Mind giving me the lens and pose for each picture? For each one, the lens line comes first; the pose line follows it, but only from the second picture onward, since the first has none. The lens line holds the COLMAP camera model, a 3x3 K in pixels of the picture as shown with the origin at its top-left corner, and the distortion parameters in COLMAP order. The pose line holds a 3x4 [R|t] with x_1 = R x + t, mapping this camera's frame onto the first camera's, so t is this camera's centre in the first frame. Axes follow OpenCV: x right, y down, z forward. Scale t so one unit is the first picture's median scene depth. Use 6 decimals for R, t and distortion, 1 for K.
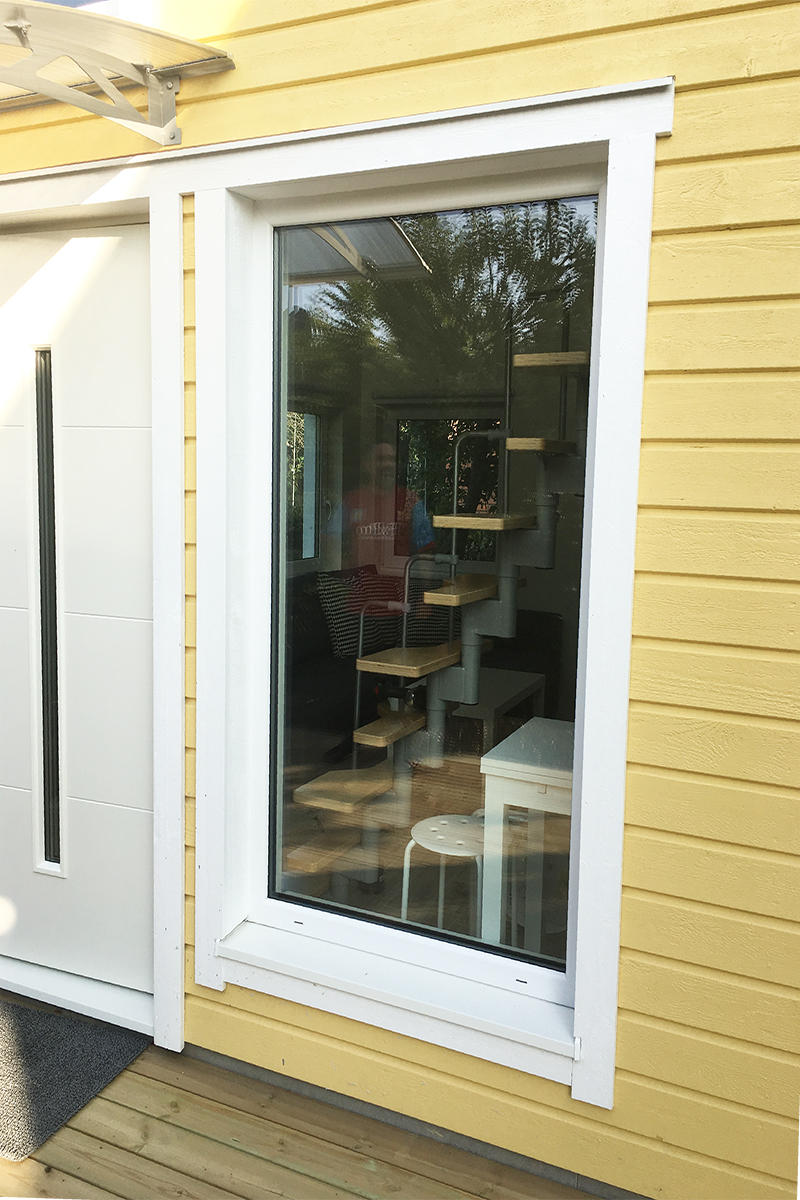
lens RADIAL K [[1004.0, 0, 400.0], [0, 1004.0, 600.0], [0, 0, 1]] dist [0.061157, 0.003824]
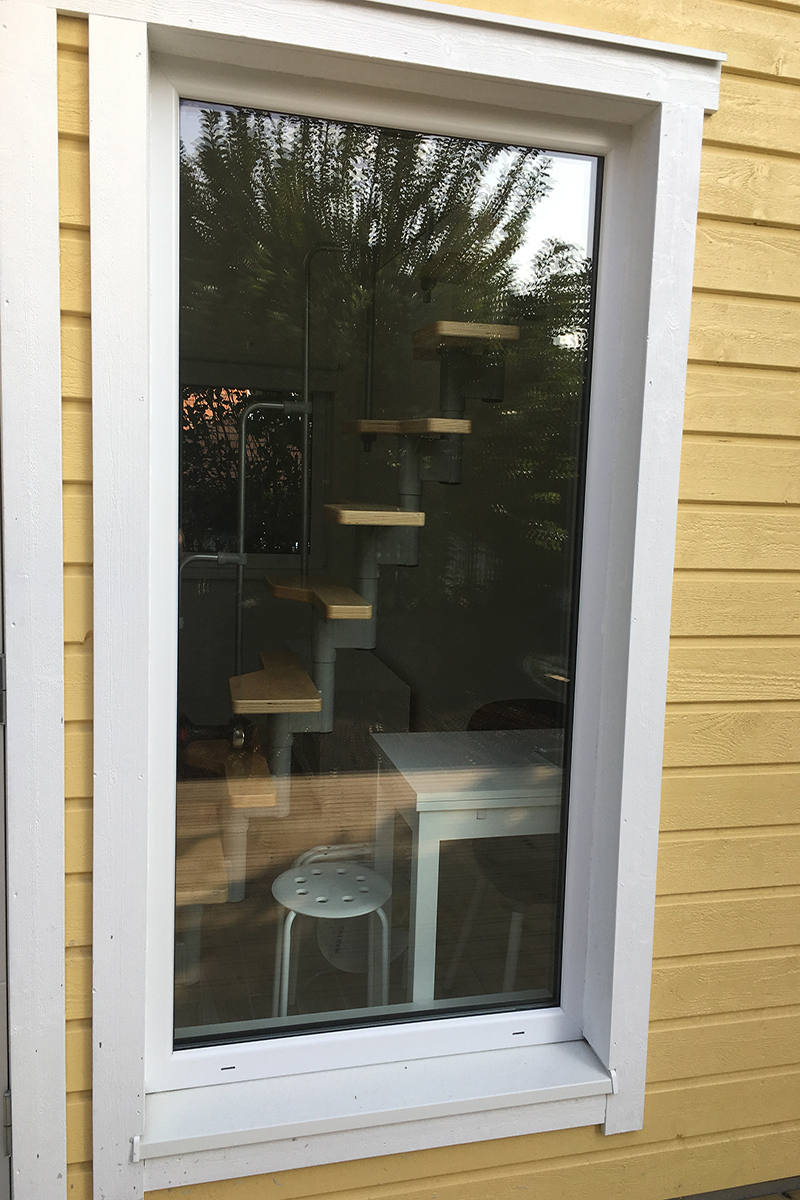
lens RADIAL K [[1022.8, 0, 399.4], [0, 1022.8, 592.2], [0, 0, 1]] dist [0.059749, -0.011410]
pose [[0.747558, -0.077552, 0.659653, -0.567238], [0.059639, 0.996986, 0.049624, -0.066261], [-0.661513, 0.002244, 0.749930, 0.414356]]
